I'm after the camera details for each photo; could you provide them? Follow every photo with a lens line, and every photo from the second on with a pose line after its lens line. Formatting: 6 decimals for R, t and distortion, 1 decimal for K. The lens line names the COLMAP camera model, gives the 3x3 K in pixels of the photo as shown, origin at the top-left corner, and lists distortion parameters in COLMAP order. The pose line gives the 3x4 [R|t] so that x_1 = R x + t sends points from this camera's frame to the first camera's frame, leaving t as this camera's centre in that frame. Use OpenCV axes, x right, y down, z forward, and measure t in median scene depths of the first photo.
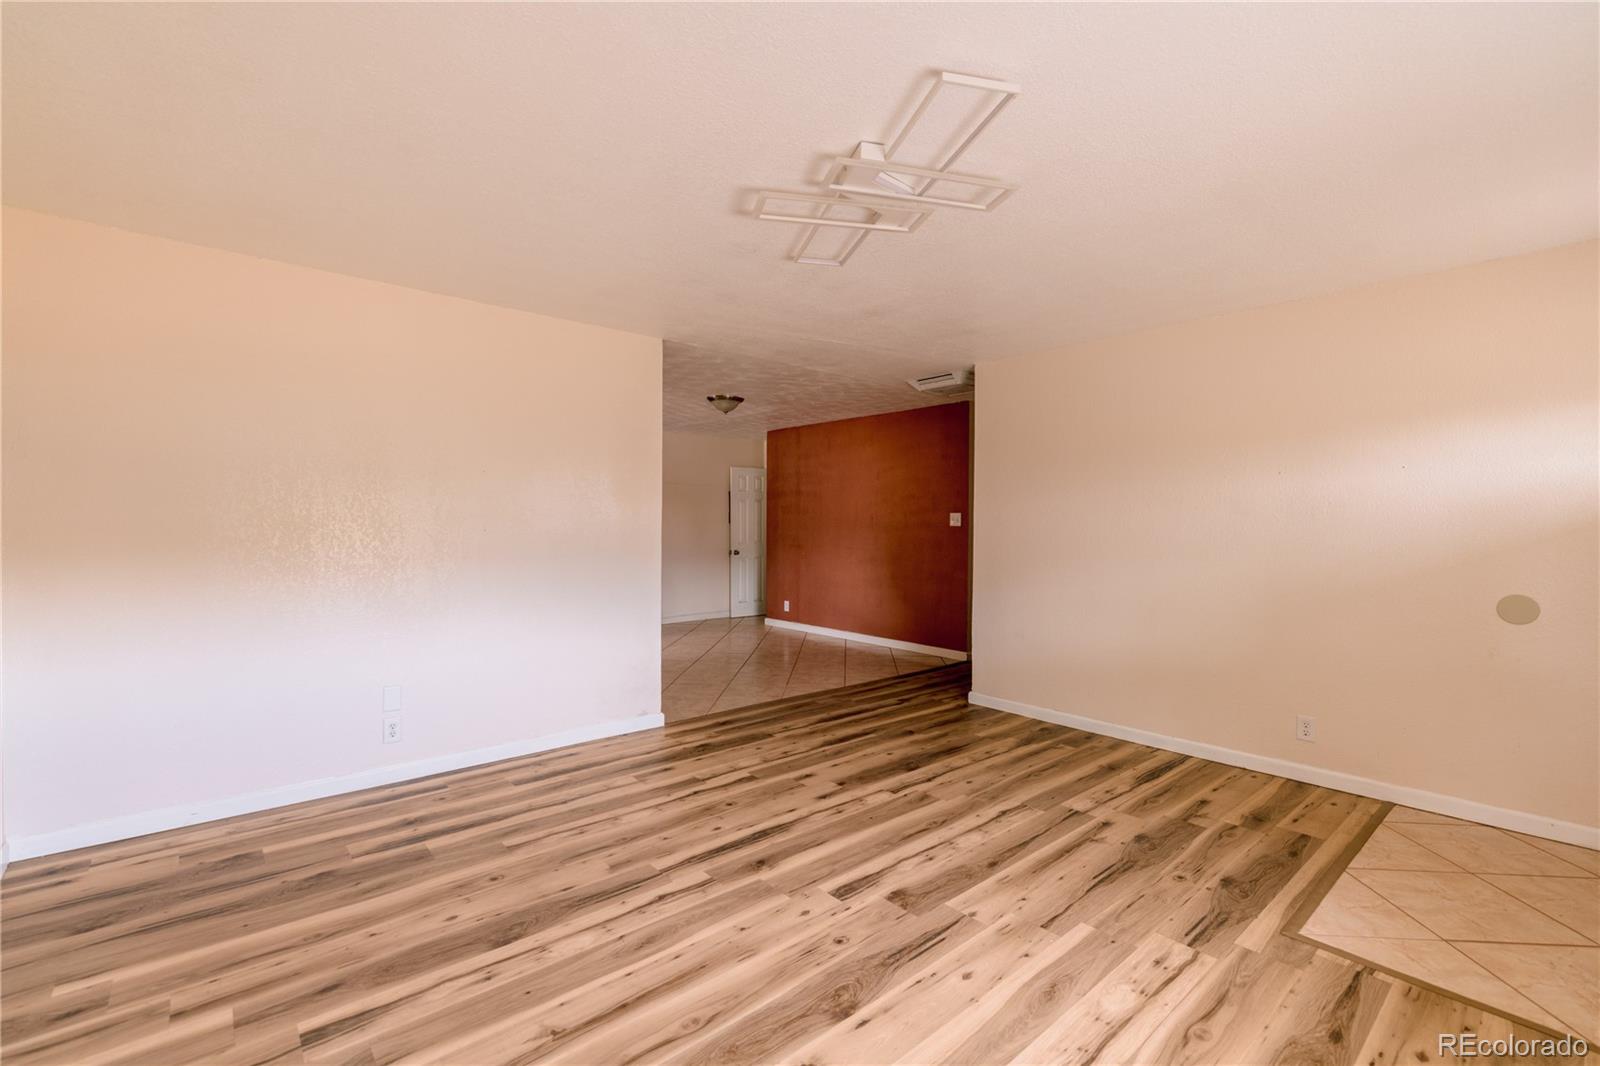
lens RADIAL K [[702.8, 0, 806.4], [0, 702.8, 535.3], [0, 0, 1]] dist [-0.000419, 0.000113]
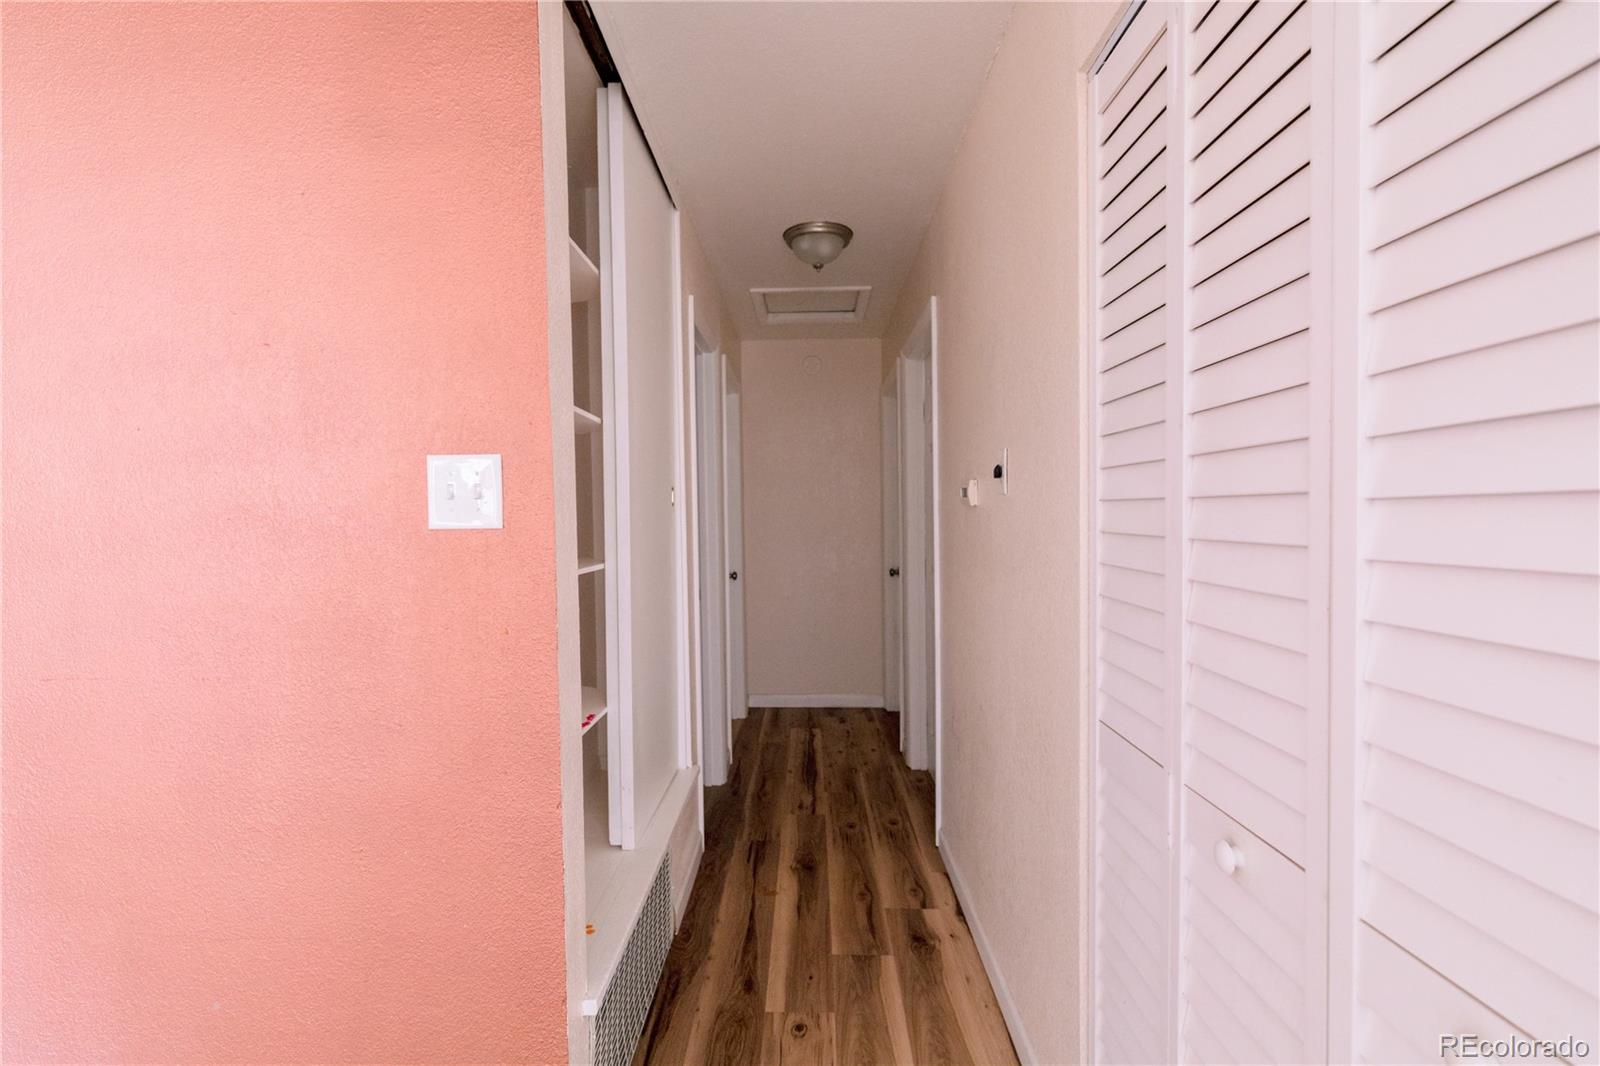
lens RADIAL K [[702.8, 0, 770.3], [0, 702.8, 532.0], [0, 0, 1]] dist [-0.000419, 0.000113]
pose [[0.706901, -0.035230, 0.706435, 0.254553], [0.035391, 0.999270, 0.014418, -0.021853], [-0.706427, 0.014809, 0.707631, 1.486231]]
